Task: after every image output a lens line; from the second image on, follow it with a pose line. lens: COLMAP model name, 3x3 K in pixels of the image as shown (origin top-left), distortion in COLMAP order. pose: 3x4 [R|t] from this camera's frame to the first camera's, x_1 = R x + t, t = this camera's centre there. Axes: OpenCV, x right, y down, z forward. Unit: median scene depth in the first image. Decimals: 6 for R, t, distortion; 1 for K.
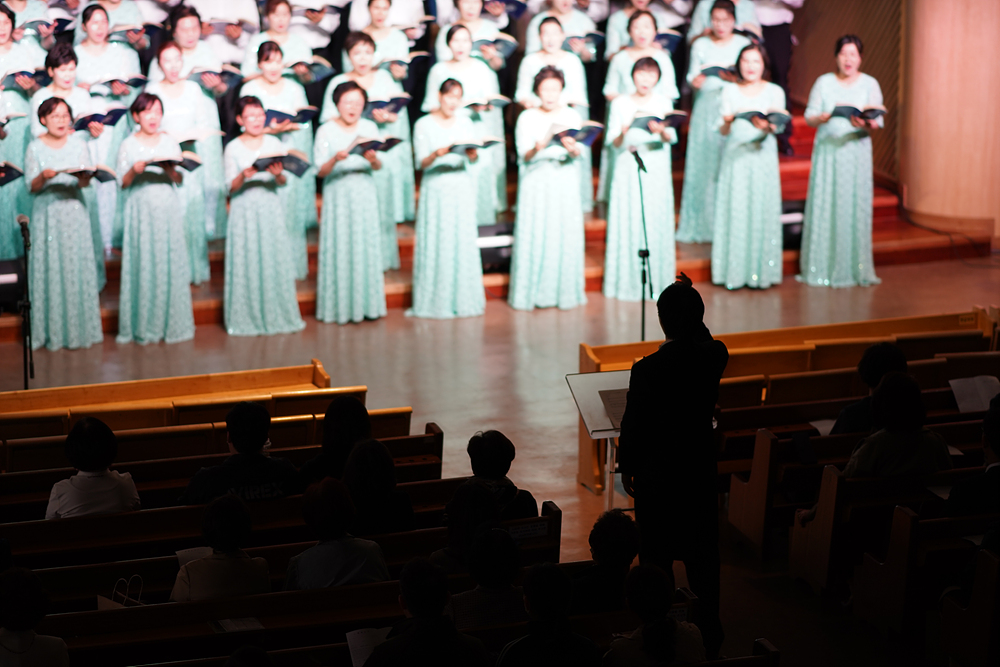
lens RADIAL K [[3768.1, 0, 500.0], [0, 3768.1, 333.5], [0, 0, 1]] dist [0.137646, 0.571027]
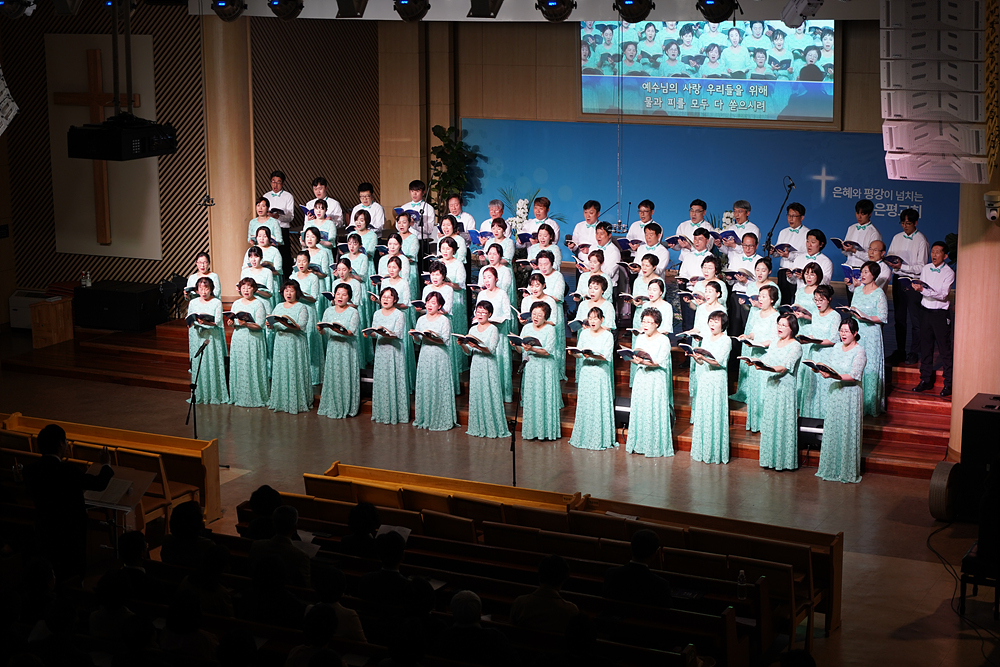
lens RADIAL K [[1799.1, 0, 500.0], [0, 1799.1, 333.5], [0, 0, 1]] dist [0.015378, -0.193027]
pose [[0.682486, 0.143524, -0.716668, 0.540701], [-0.163440, 0.985669, 0.041750, -0.084041], [0.712390, 0.088638, 0.696163, 0.415163]]
